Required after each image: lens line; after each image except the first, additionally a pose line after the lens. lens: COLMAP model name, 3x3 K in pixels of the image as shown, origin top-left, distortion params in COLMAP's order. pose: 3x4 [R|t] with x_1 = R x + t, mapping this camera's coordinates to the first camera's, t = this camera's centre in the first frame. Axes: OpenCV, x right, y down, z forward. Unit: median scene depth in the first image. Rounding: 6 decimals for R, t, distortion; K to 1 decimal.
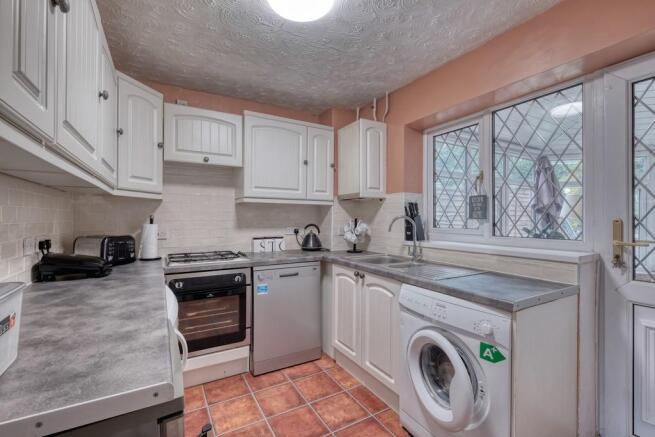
lens RADIAL K [[281.1, 0, 323.0], [0, 281.1, 218.8], [0, 0, 1]] dist [-0.001378, -0.000084]
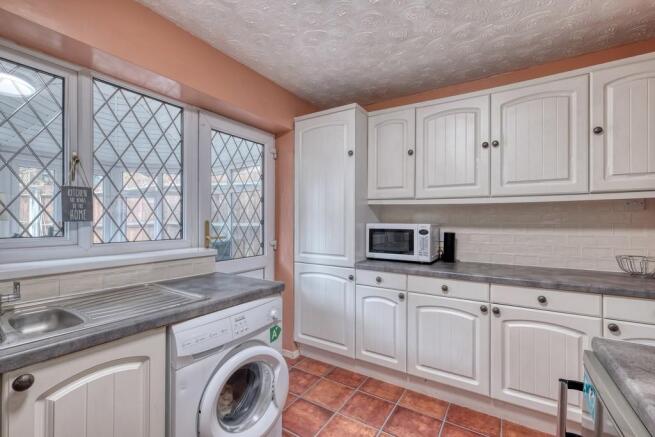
lens RADIAL K [[281.1, 0, 323.6], [0, 281.1, 218.2], [0, 0, 1]] dist [-0.001378, -0.000084]
pose [[-0.452752, 0.011851, 0.891558, -0.446302], [0.002780, 0.999926, -0.011880, 0.003752], [-0.891632, -0.002901, -0.452752, 1.061704]]
